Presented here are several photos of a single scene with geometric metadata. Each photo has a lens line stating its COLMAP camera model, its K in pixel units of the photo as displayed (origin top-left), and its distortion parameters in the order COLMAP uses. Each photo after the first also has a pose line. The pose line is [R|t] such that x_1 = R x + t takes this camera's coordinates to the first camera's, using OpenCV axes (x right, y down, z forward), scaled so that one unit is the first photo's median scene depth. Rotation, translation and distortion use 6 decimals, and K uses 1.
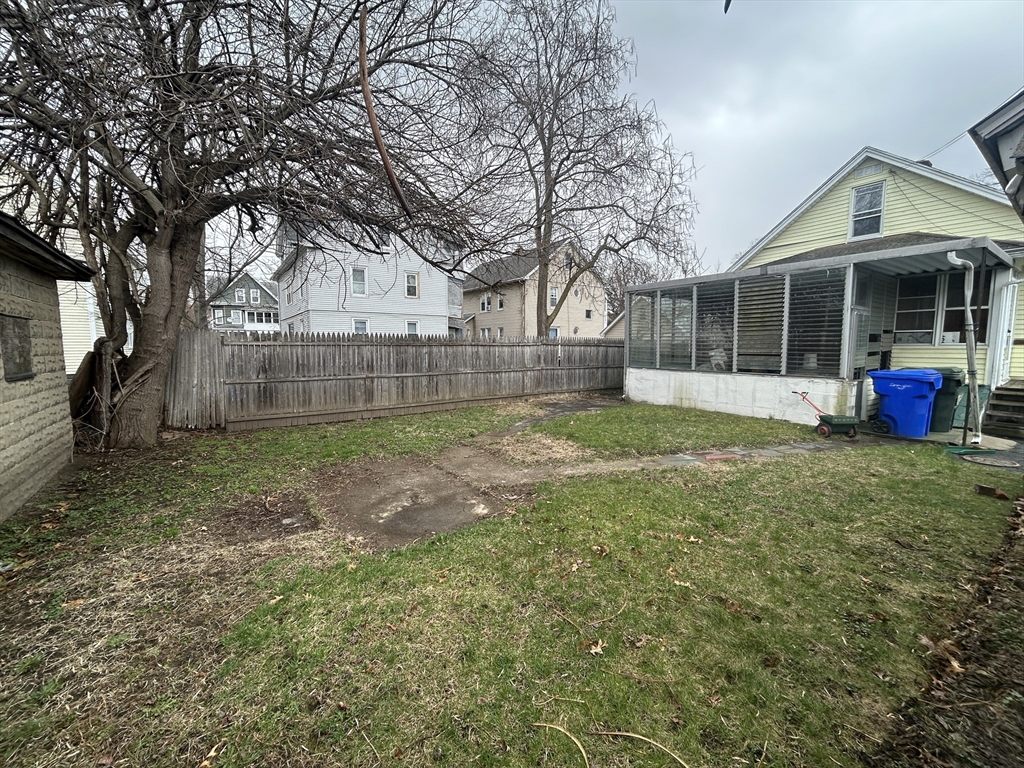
lens RADIAL K [[410.8, 0, 507.9], [0, 410.8, 382.6], [0, 0, 1]] dist [-0.002764, -0.000265]
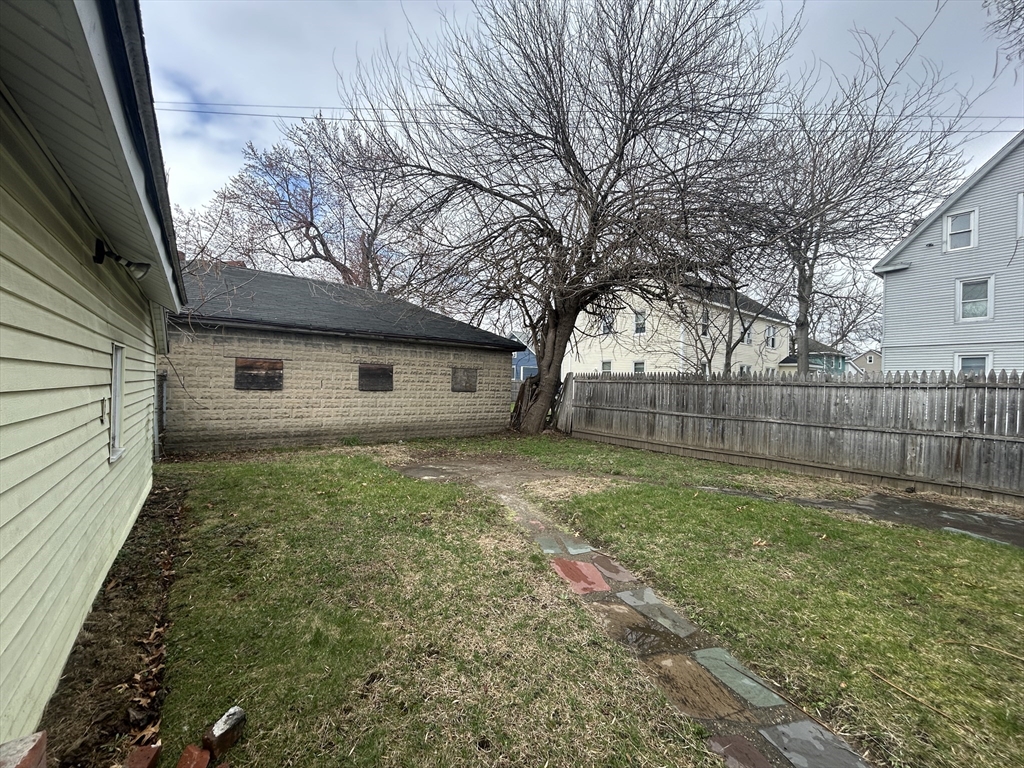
lens RADIAL K [[410.8, 0, 512.3], [0, 410.8, 384.1], [0, 0, 1]] dist [-0.002764, -0.000265]
pose [[0.026530, 0.002467, -0.999645, 0.717932], [-0.114374, 0.993438, -0.000584, -0.043431], [0.993083, 0.114349, 0.026638, 0.567092]]
